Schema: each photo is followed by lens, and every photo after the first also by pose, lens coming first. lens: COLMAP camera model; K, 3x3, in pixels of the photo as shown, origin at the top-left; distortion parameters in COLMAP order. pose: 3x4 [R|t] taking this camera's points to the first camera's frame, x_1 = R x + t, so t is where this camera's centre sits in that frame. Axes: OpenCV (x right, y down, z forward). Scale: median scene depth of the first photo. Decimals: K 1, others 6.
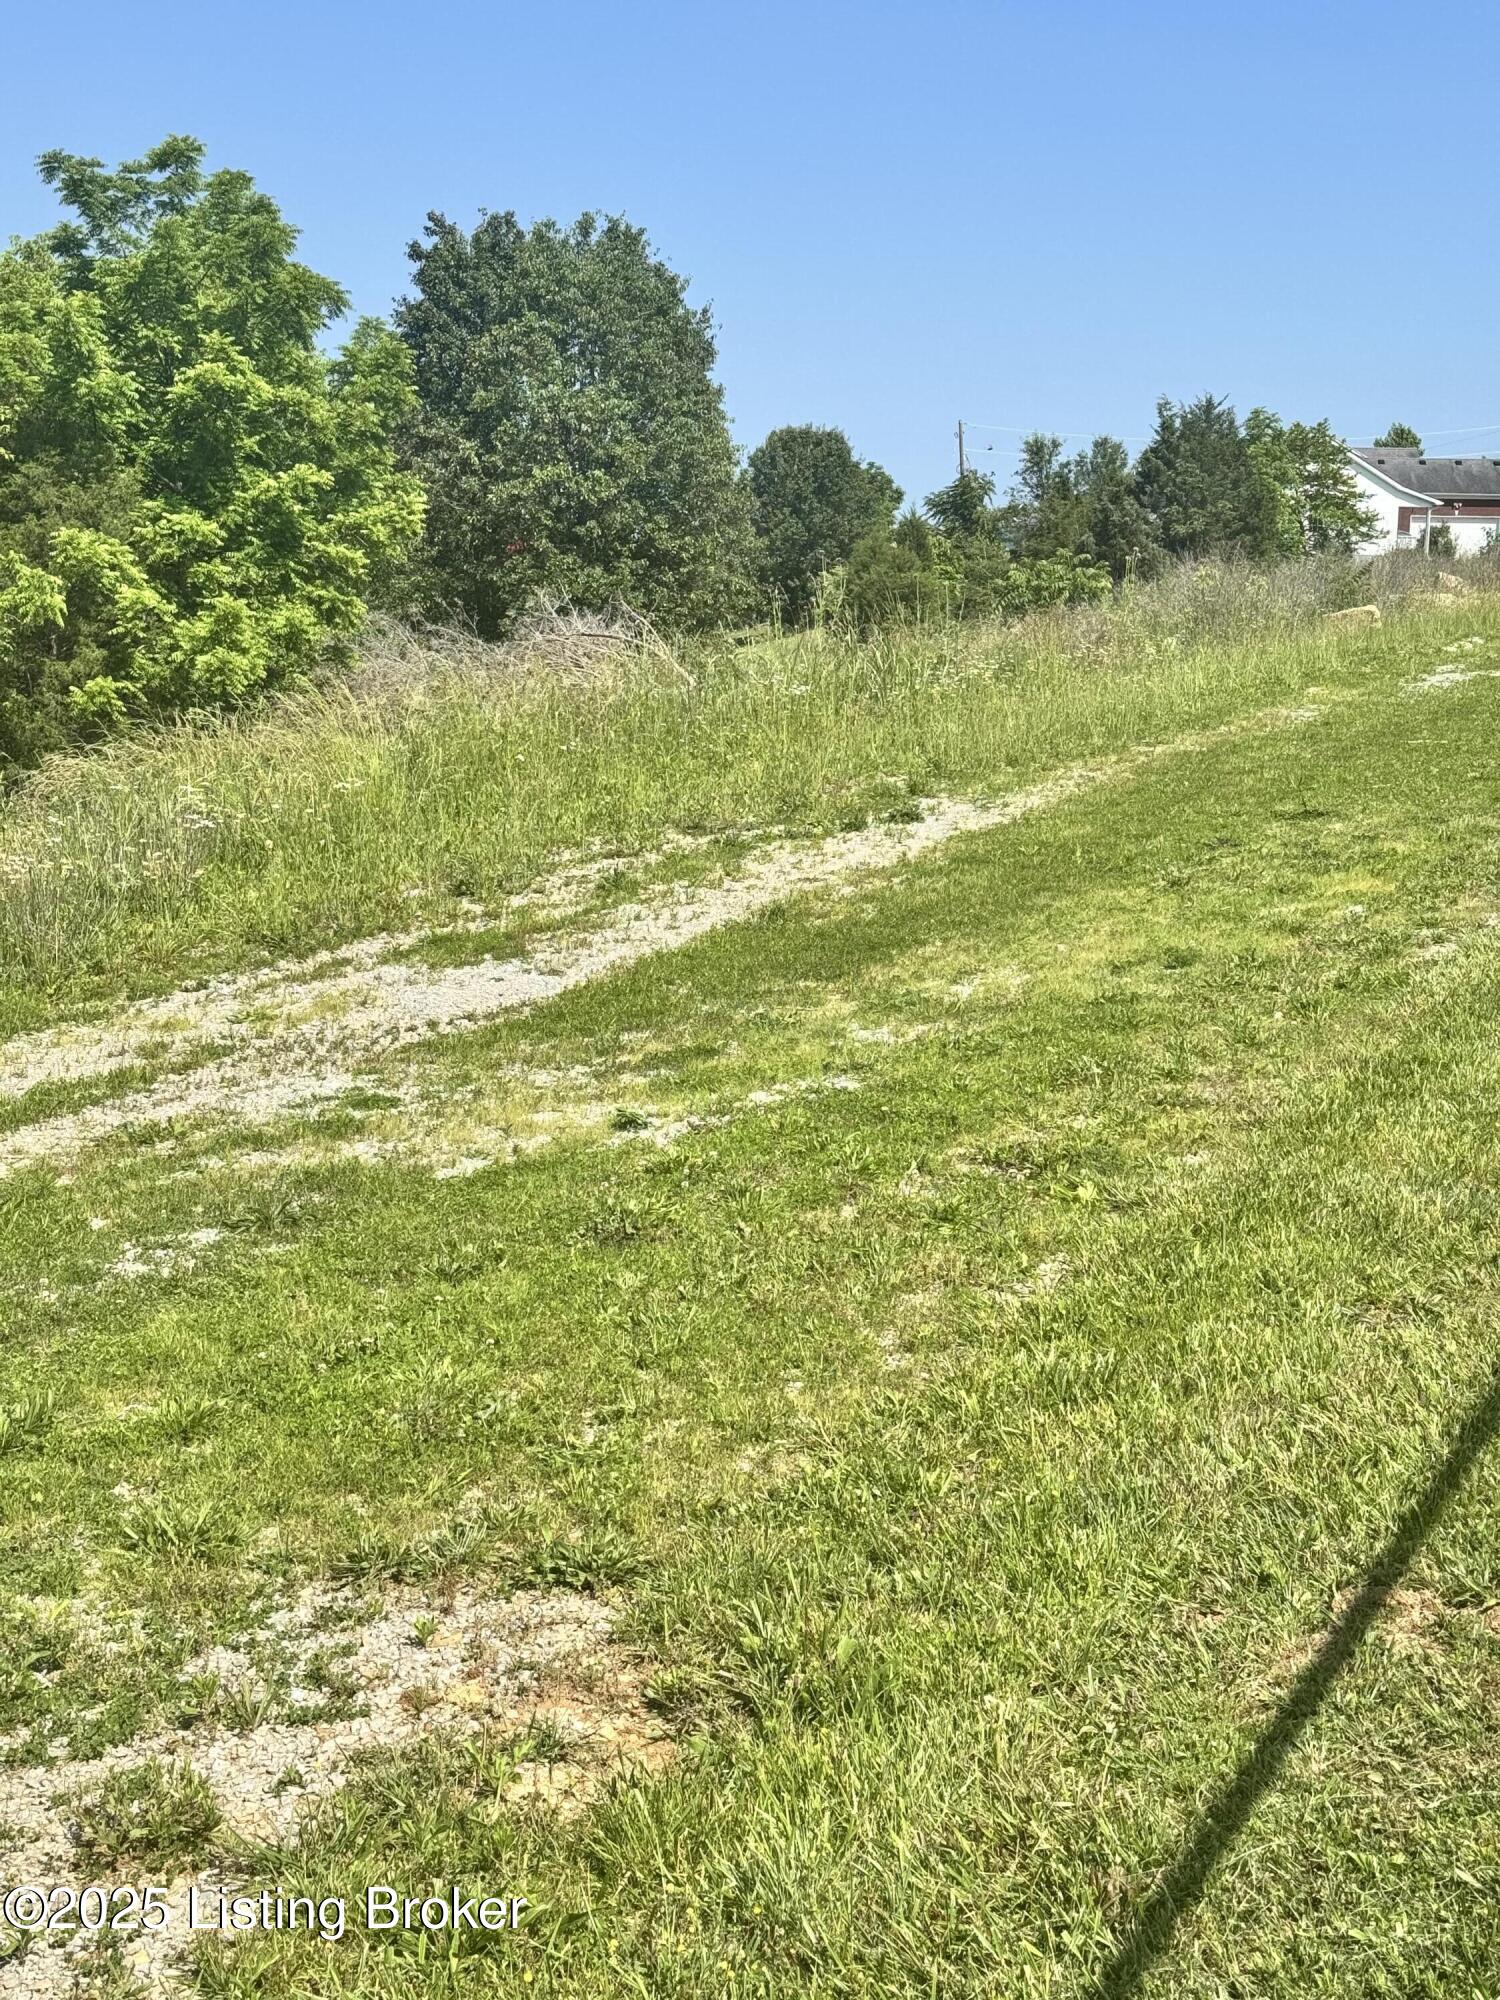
lens RADIAL K [[2797.4, 0, 750.0], [0, 2797.4, 1000.0], [0, 0, 1]] dist [0.033732, 0.000000]
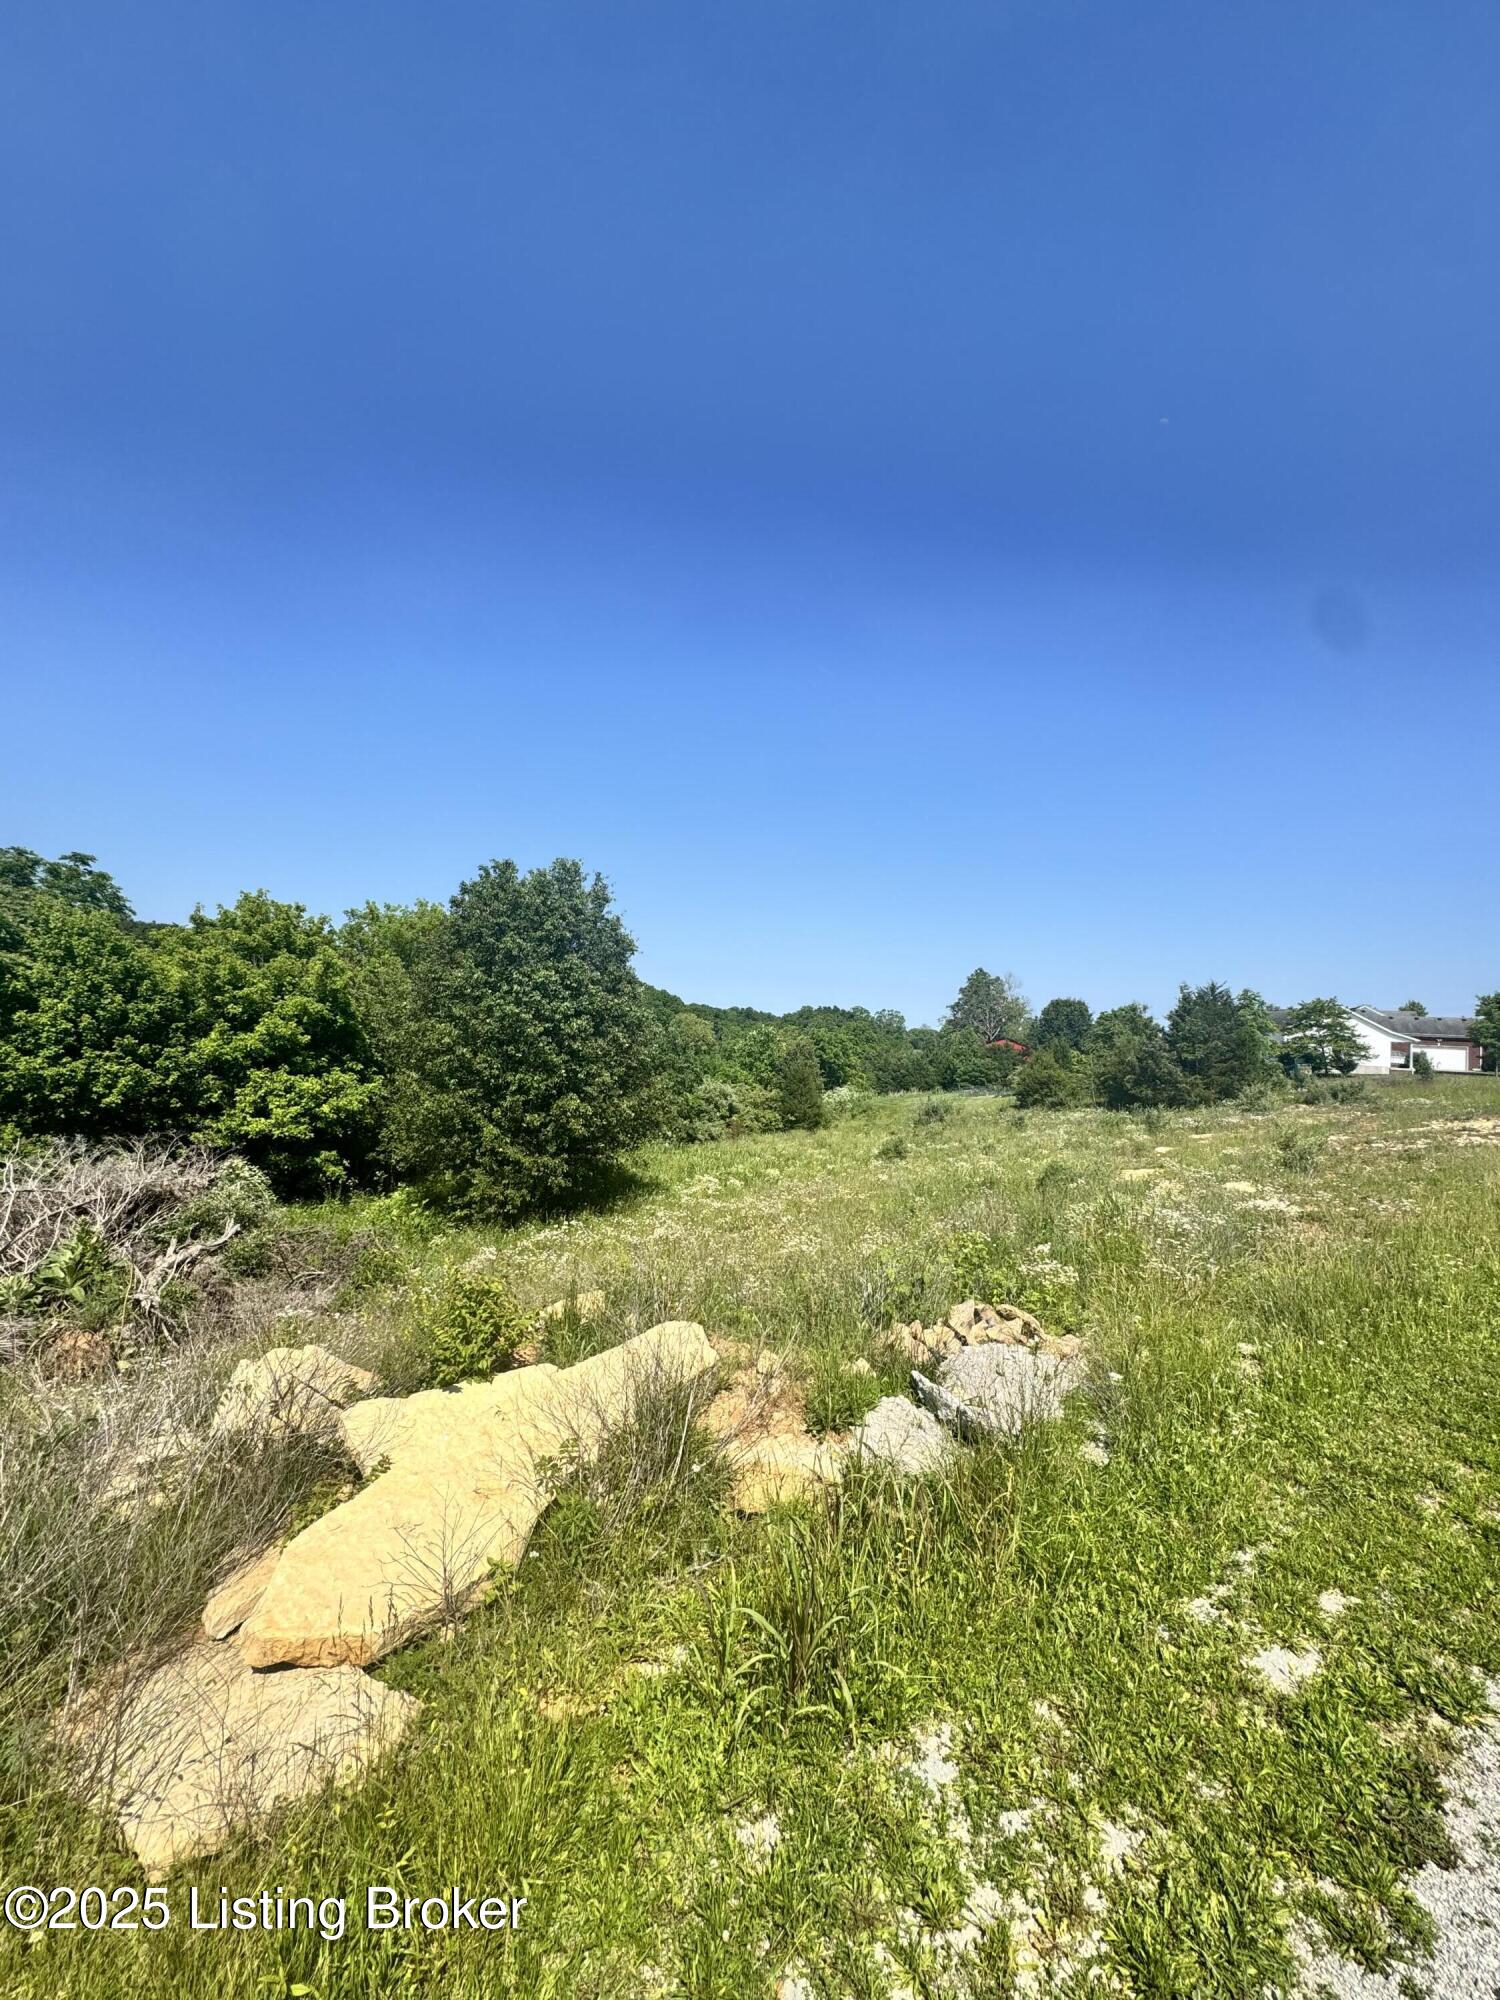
lens RADIAL K [[803.5, 0, 750.1], [0, 803.5, 1000.2], [0, 0, 1]] dist [-0.000199, 0.000002]
pose [[0.873564, 0.004224, -0.486690, 0.153822], [-0.101410, 0.979595, -0.173520, -0.085029], [0.476027, 0.200937, 0.856168, 0.421657]]
